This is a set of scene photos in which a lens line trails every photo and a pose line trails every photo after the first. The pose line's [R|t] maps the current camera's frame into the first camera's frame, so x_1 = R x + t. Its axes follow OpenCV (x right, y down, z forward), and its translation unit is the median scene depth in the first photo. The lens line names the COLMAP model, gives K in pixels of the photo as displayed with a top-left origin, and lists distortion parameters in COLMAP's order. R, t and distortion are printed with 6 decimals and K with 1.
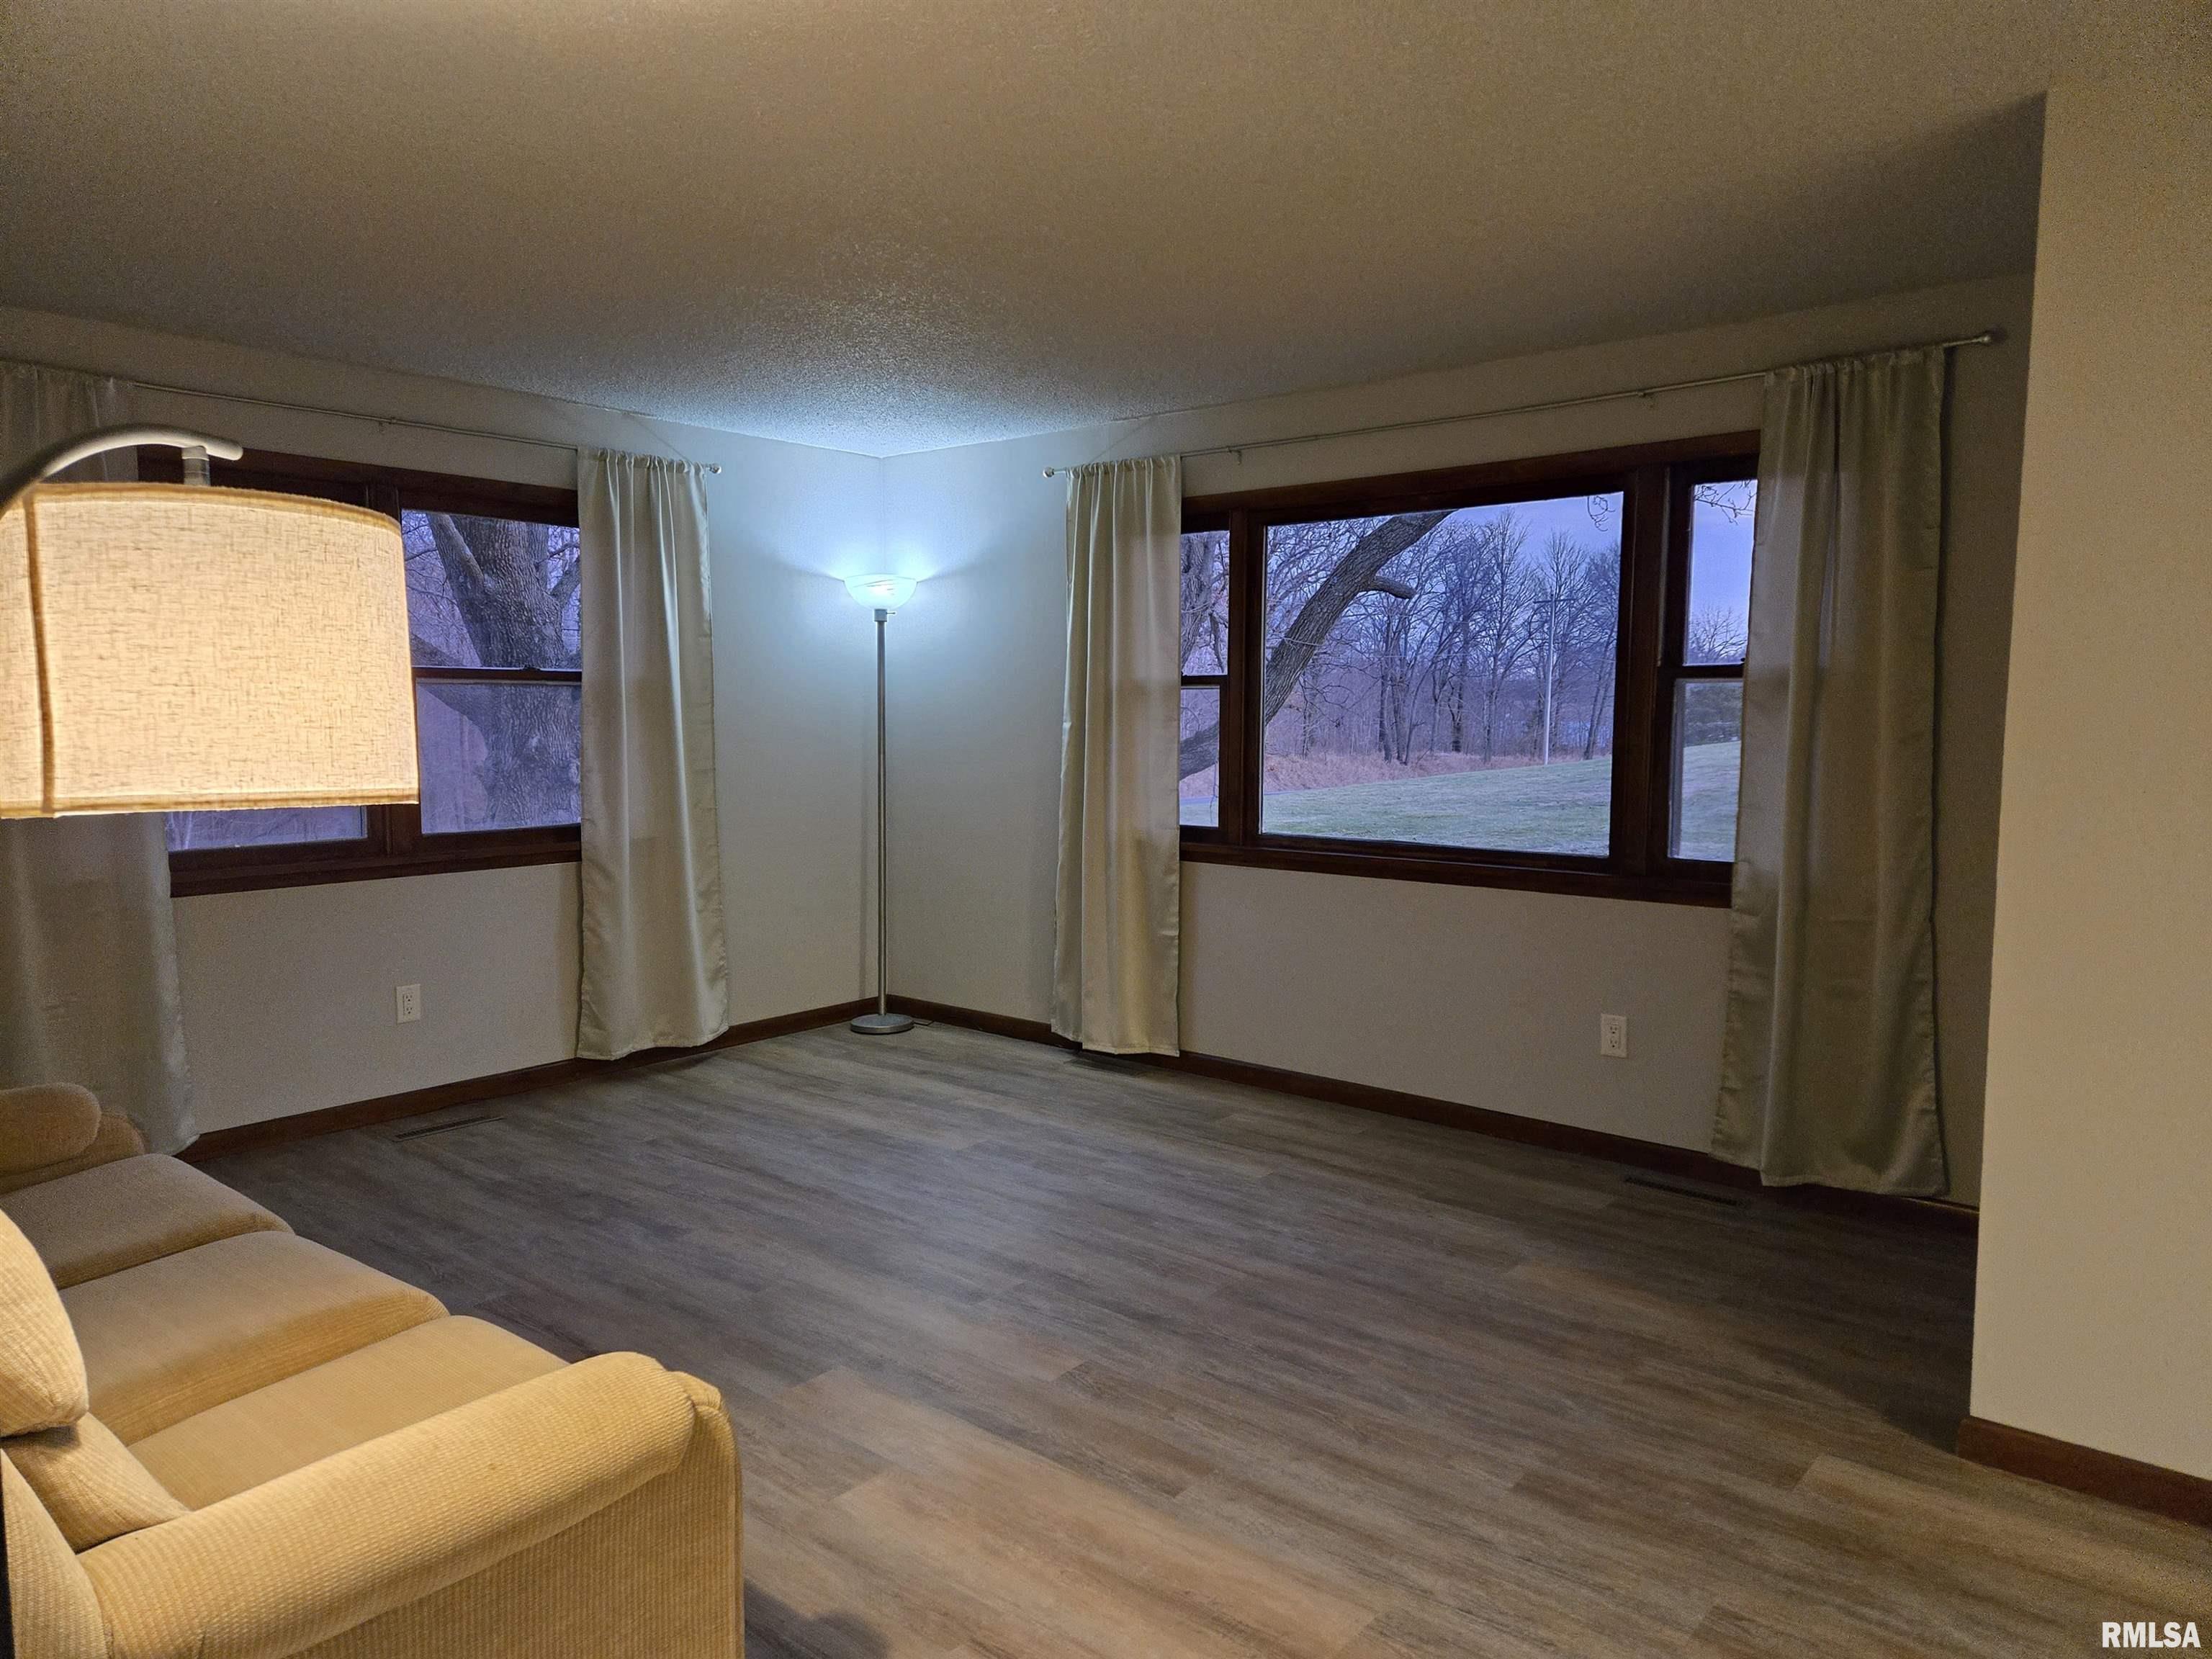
lens RADIAL K [[1461.2, 0, 1109.1], [0, 1461.2, 839.1], [0, 0, 1]] dist [0.027506, -0.003742]
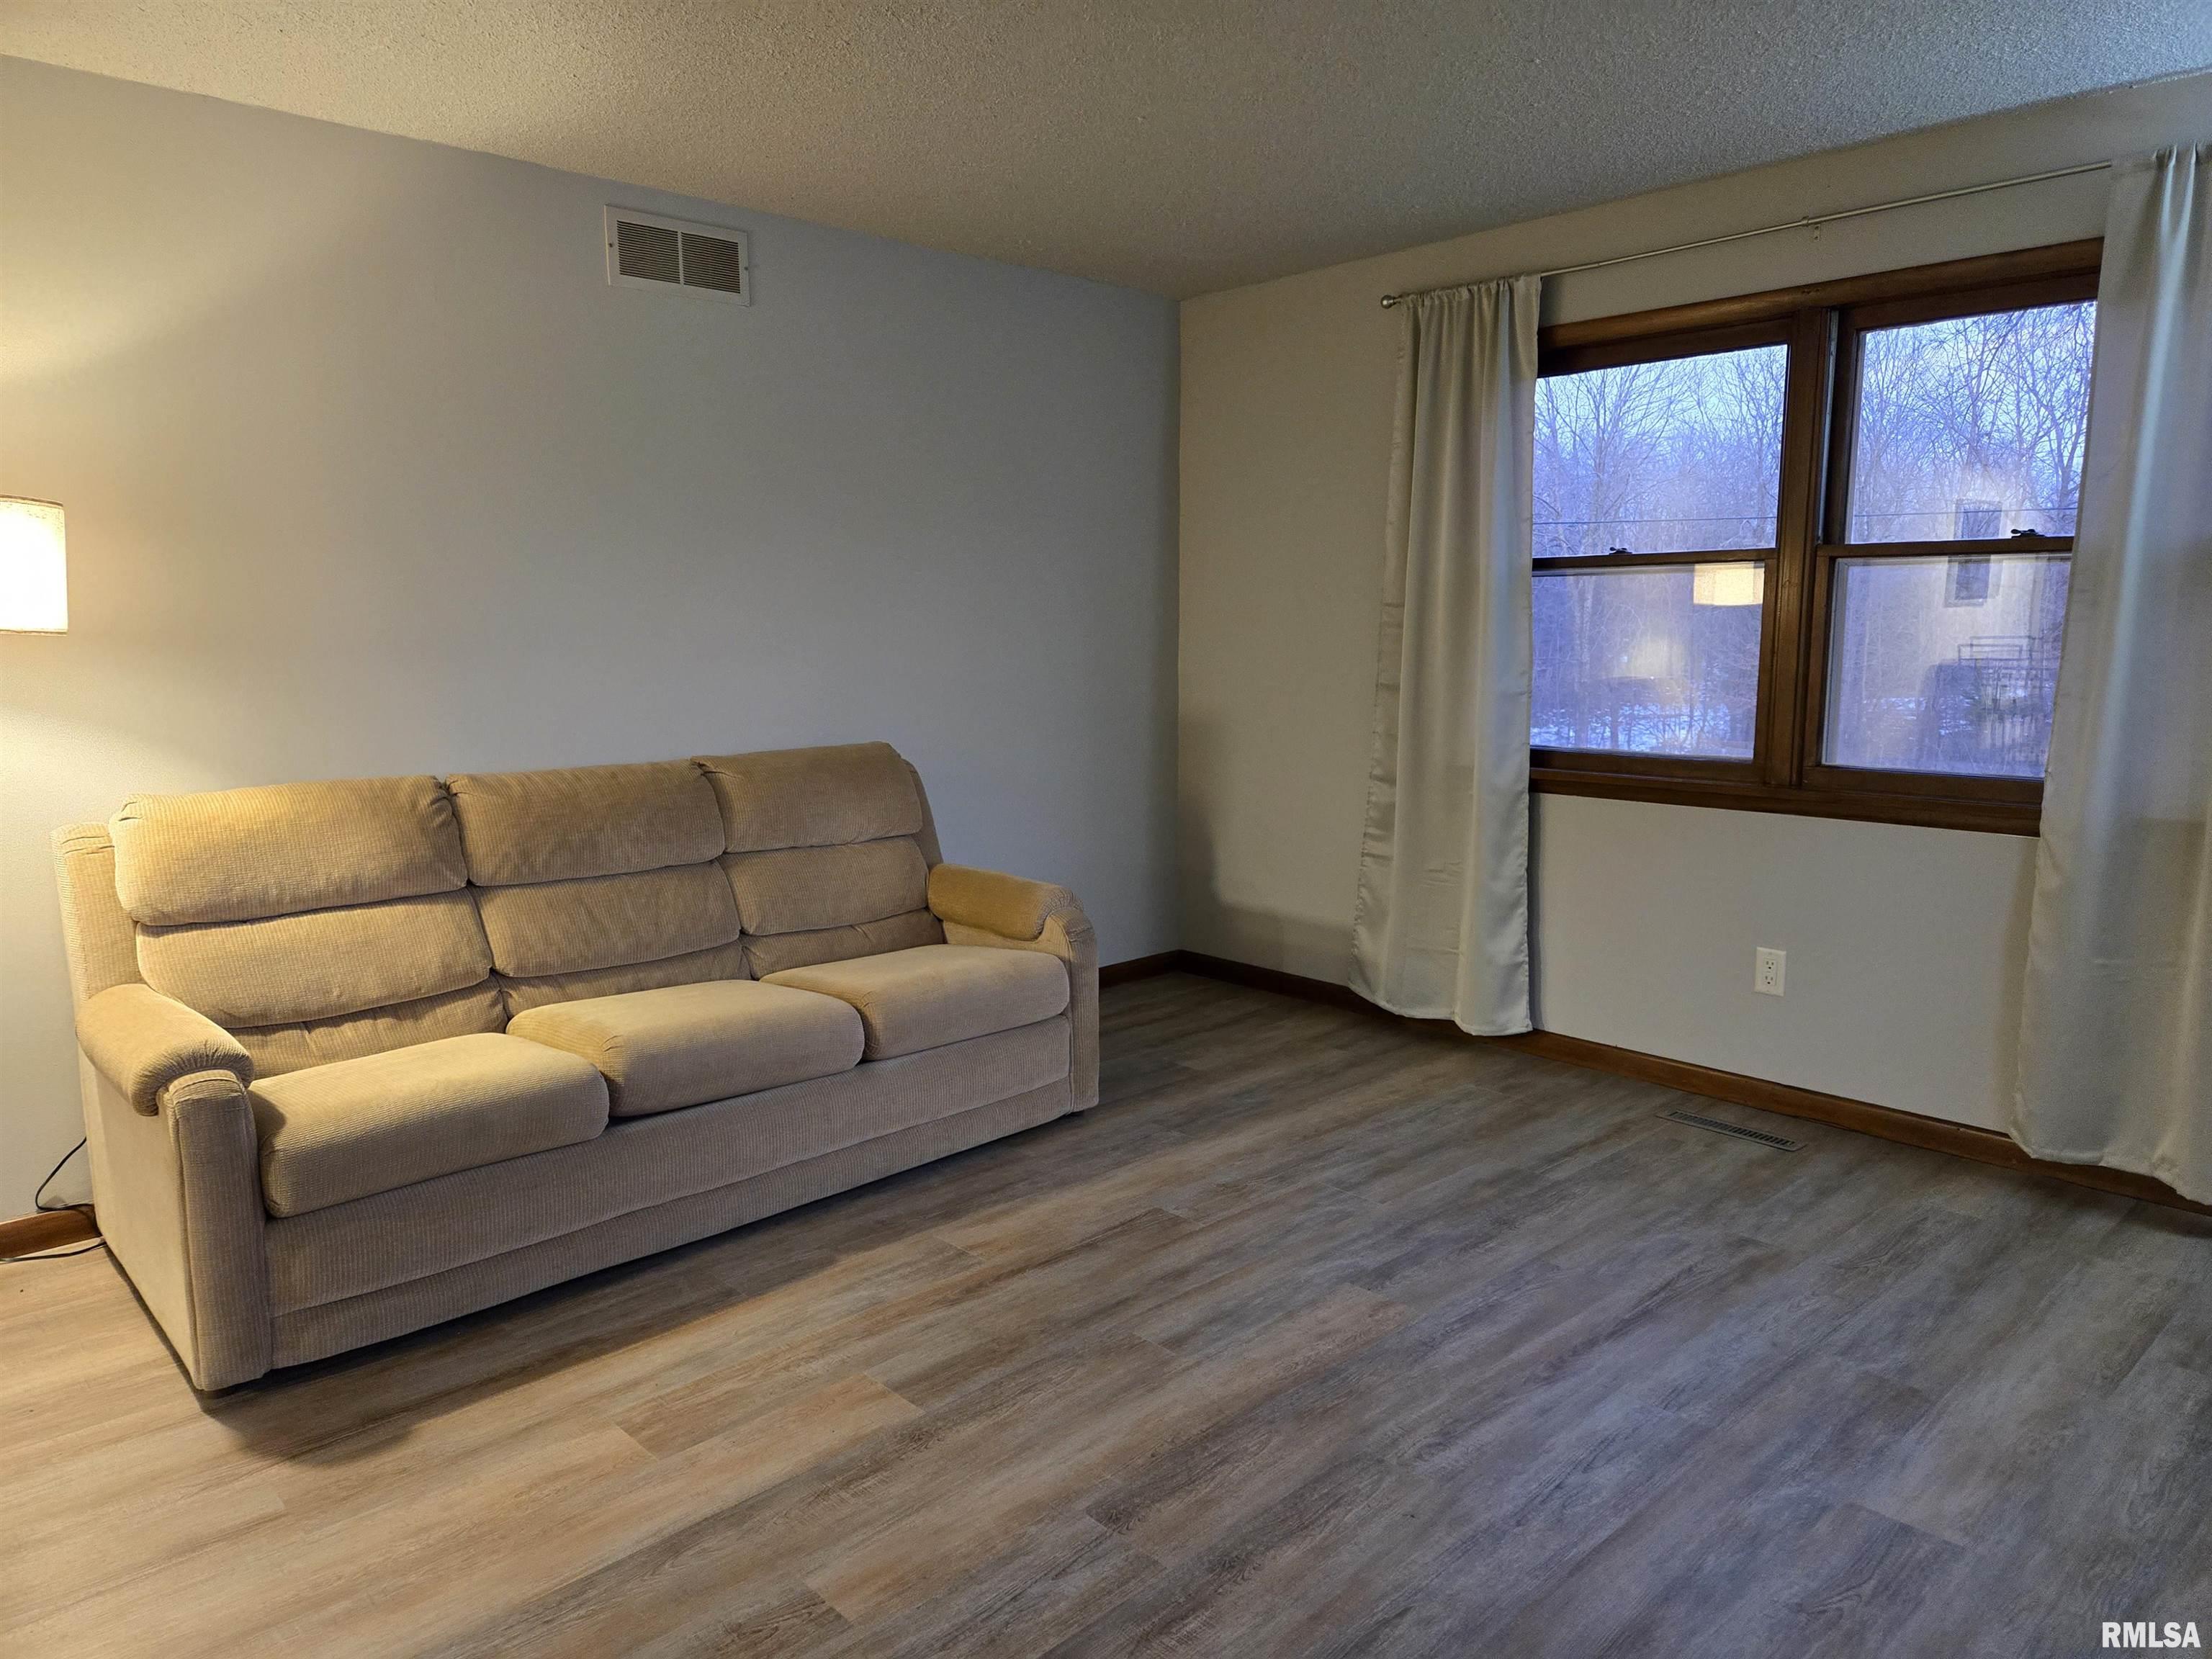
lens RADIAL K [[1461.2, 0, 1107.7], [0, 1461.2, 827.5], [0, 0, 1]] dist [0.027506, -0.003742]
pose [[-0.118521, 0.138750, -0.983210, 0.385171], [-0.091938, 0.984402, 0.150000, -0.059030], [0.988686, 0.108173, -0.103916, 0.805744]]
